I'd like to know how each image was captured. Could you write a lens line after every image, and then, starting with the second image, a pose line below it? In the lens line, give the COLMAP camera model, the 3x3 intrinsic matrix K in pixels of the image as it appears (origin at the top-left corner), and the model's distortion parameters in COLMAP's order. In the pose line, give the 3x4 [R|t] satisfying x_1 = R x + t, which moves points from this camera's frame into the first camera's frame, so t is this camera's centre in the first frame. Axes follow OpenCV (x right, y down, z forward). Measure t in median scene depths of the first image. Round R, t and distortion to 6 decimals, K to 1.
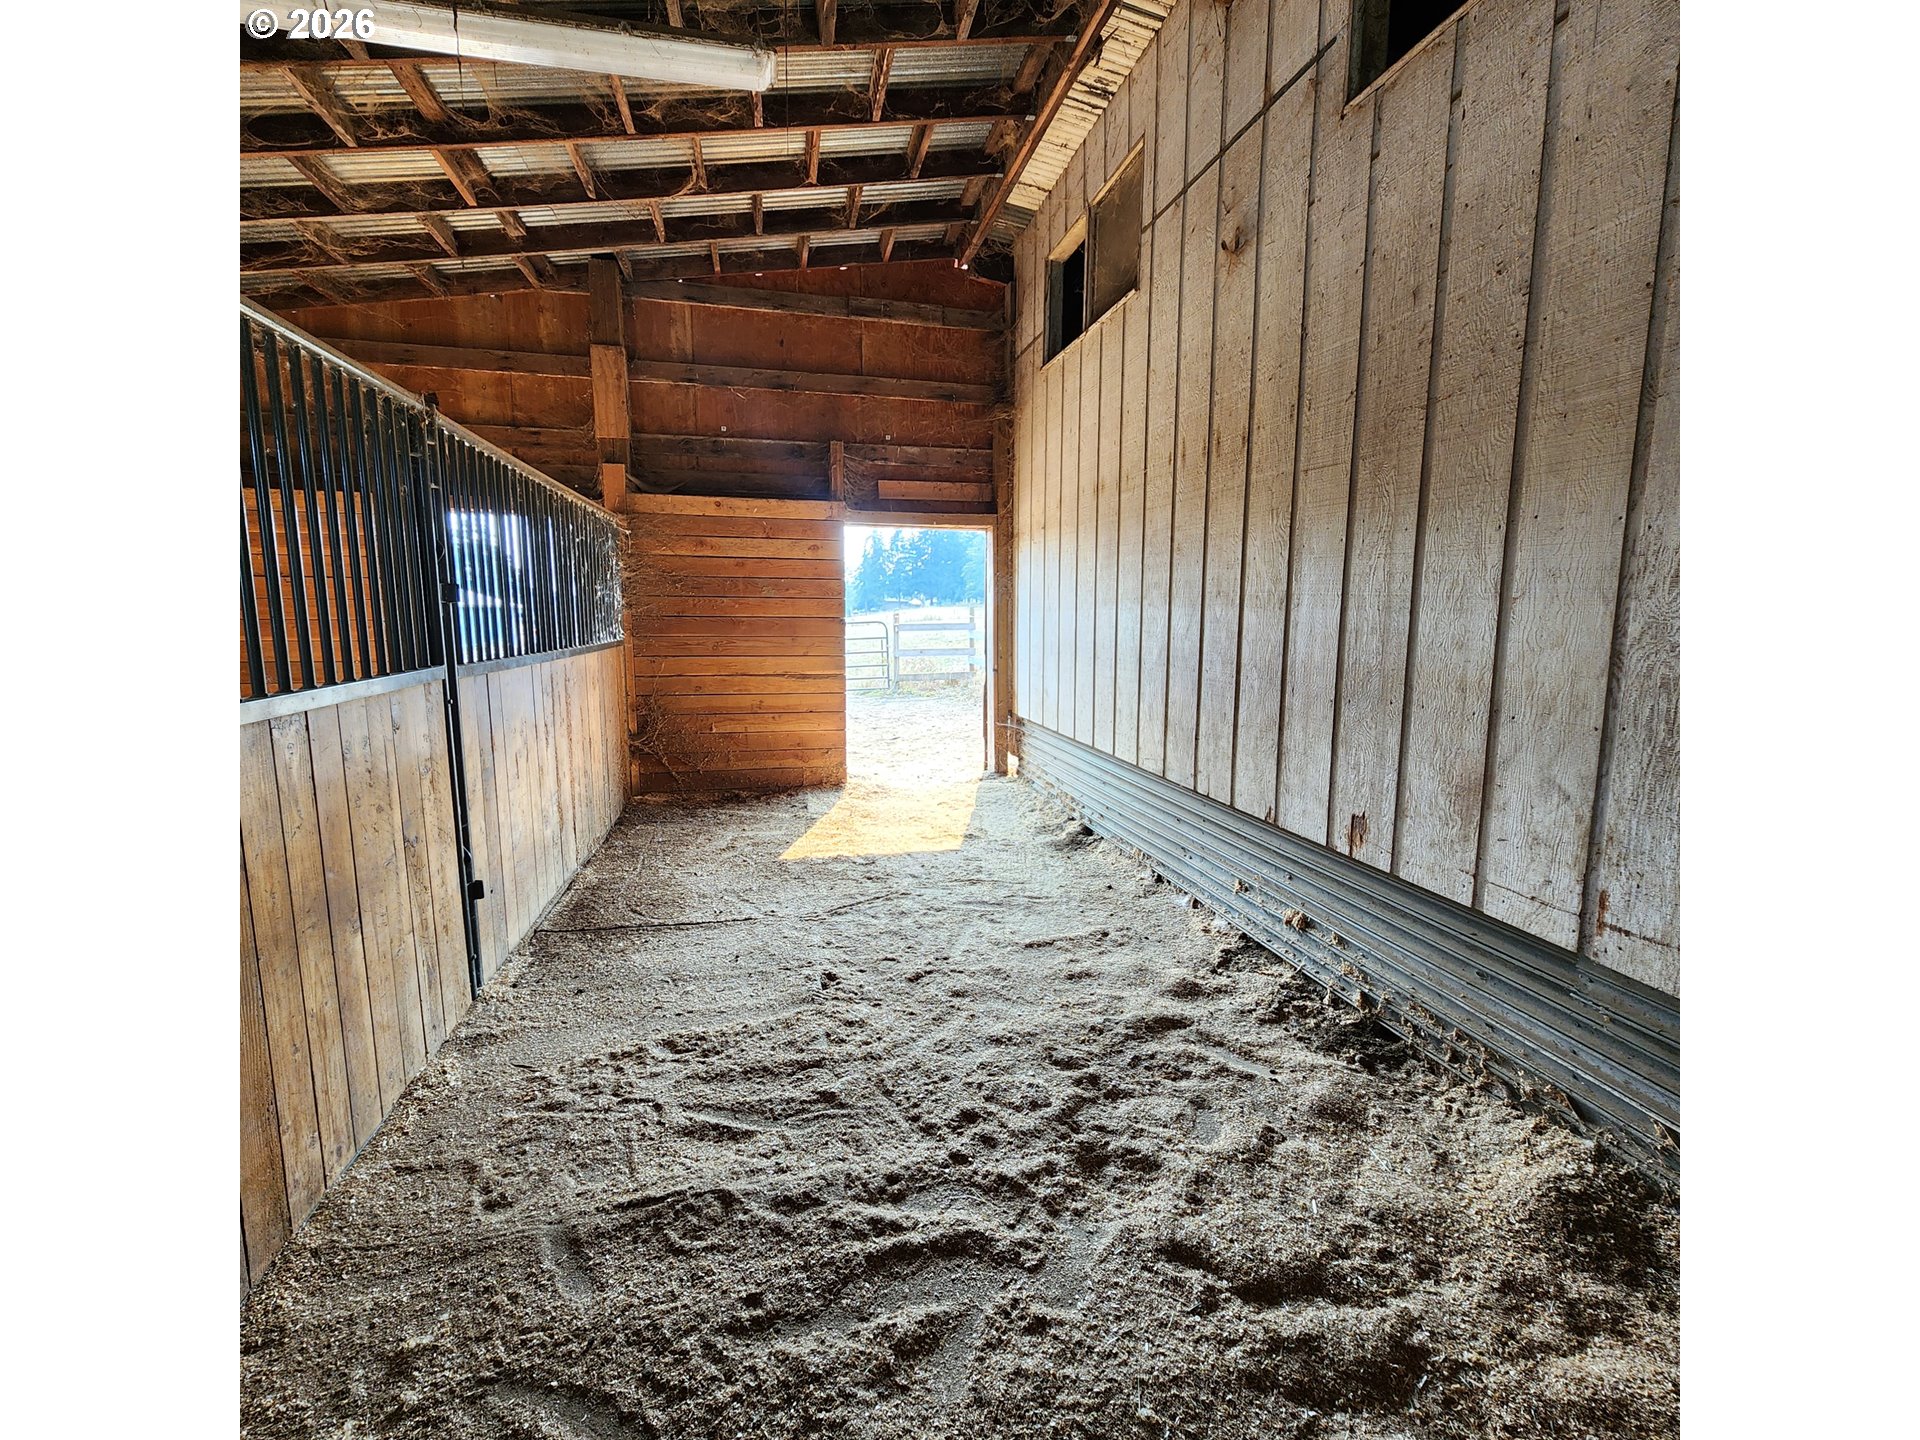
lens RADIAL K [[794.2, 0, 948.5], [0, 794.2, 723.0], [0, 0, 1]] dist [0.002239, 0.000088]
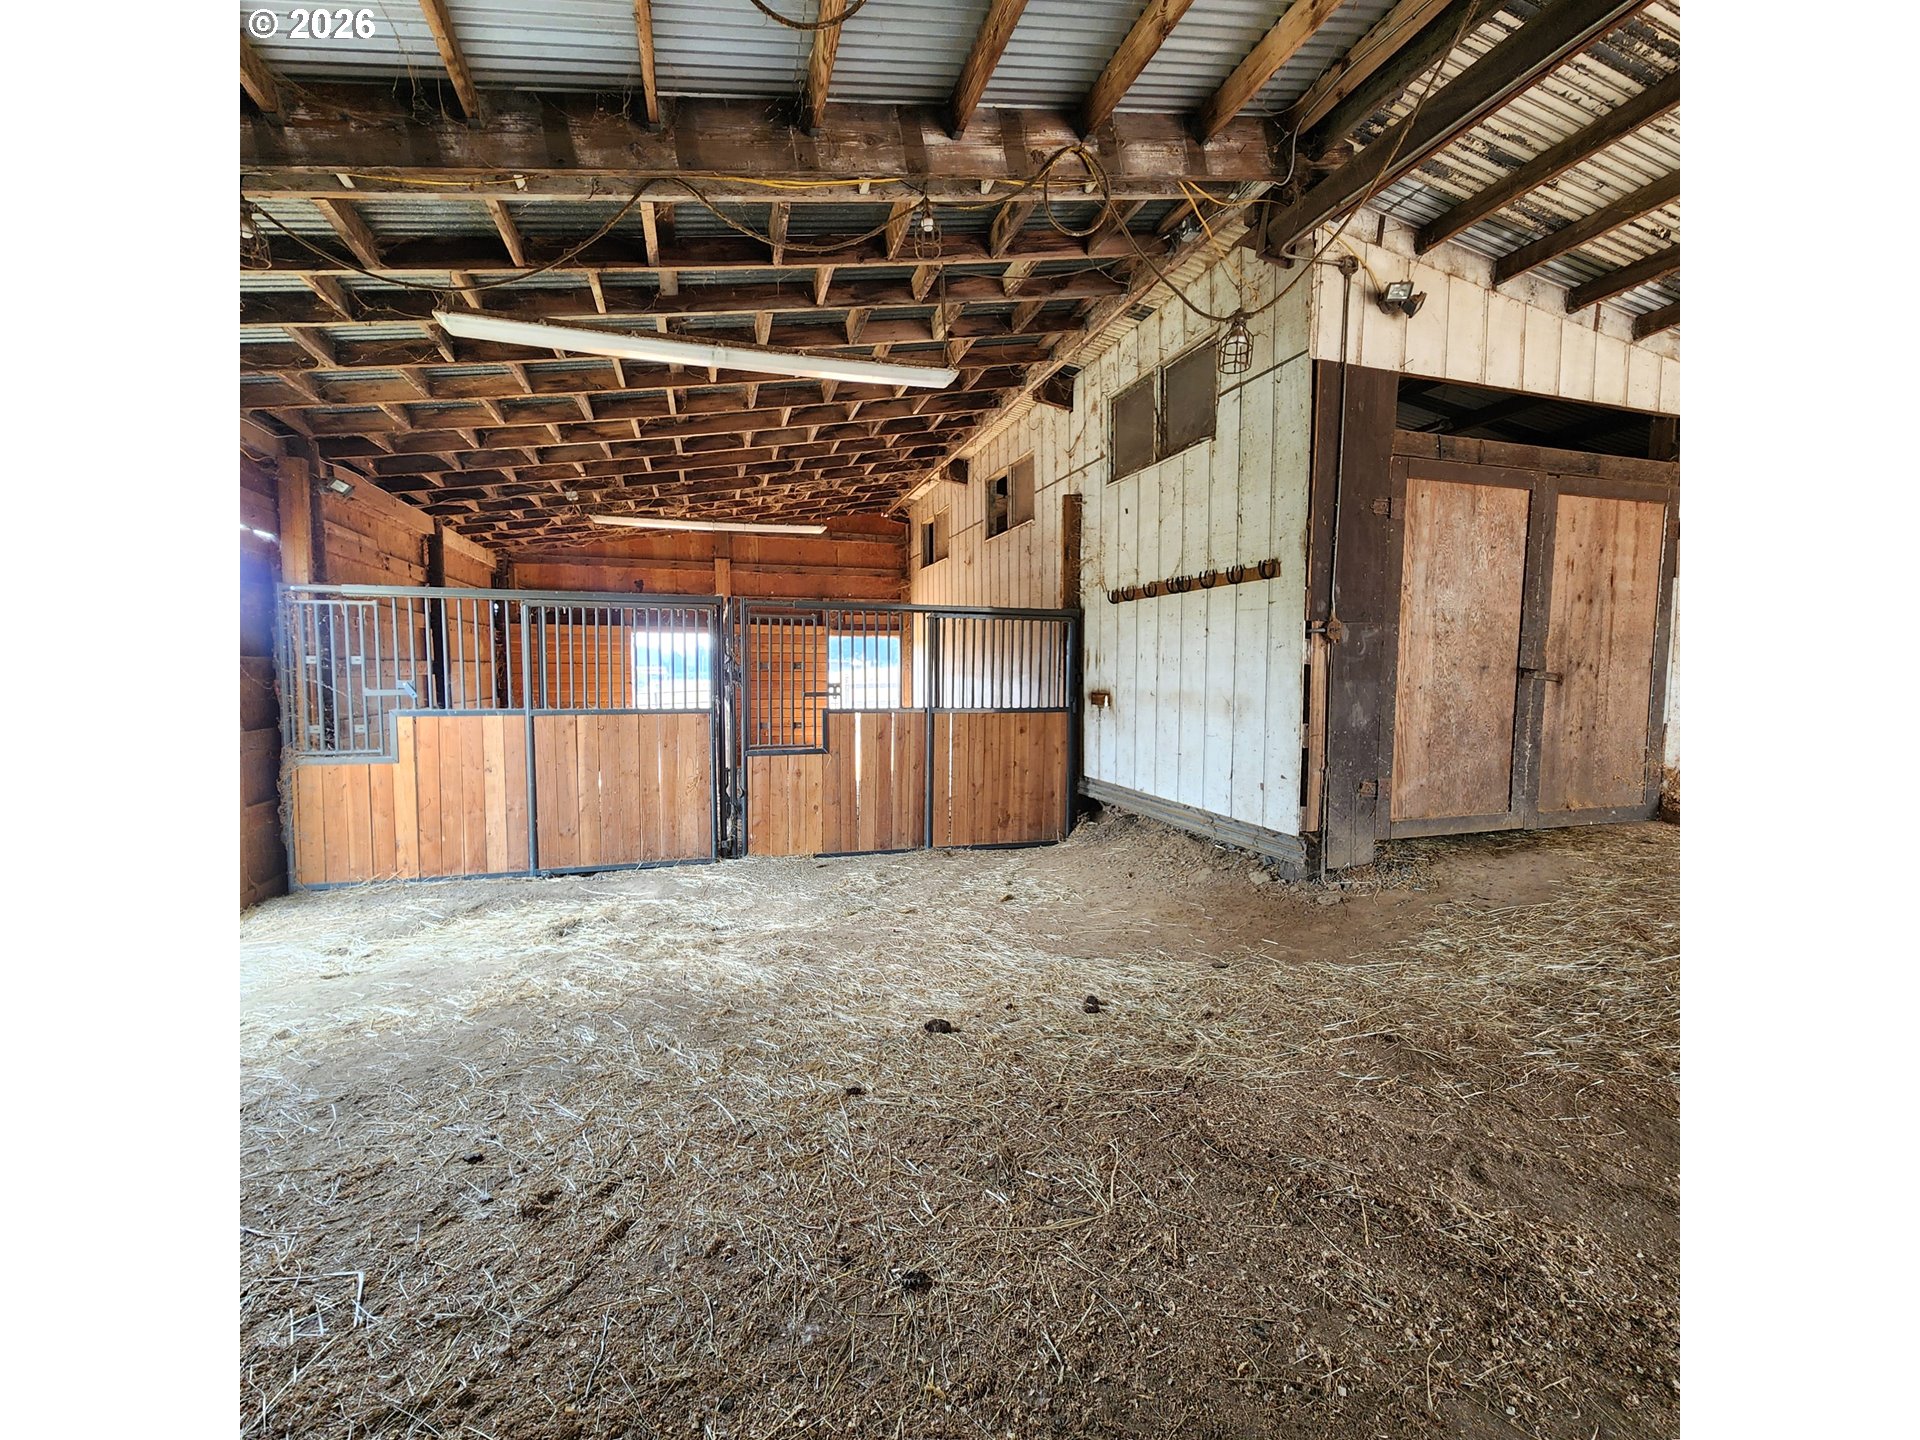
lens RADIAL K [[794.2, 0, 948.5], [0, 794.2, 723.0], [0, 0, 1]] dist [0.002239, 0.000088]
pose [[0.996908, -0.007871, 0.078188, 0.016865], [0.013697, 0.997145, -0.074256, 0.137602], [-0.077380, 0.075097, 0.994169, -1.100626]]
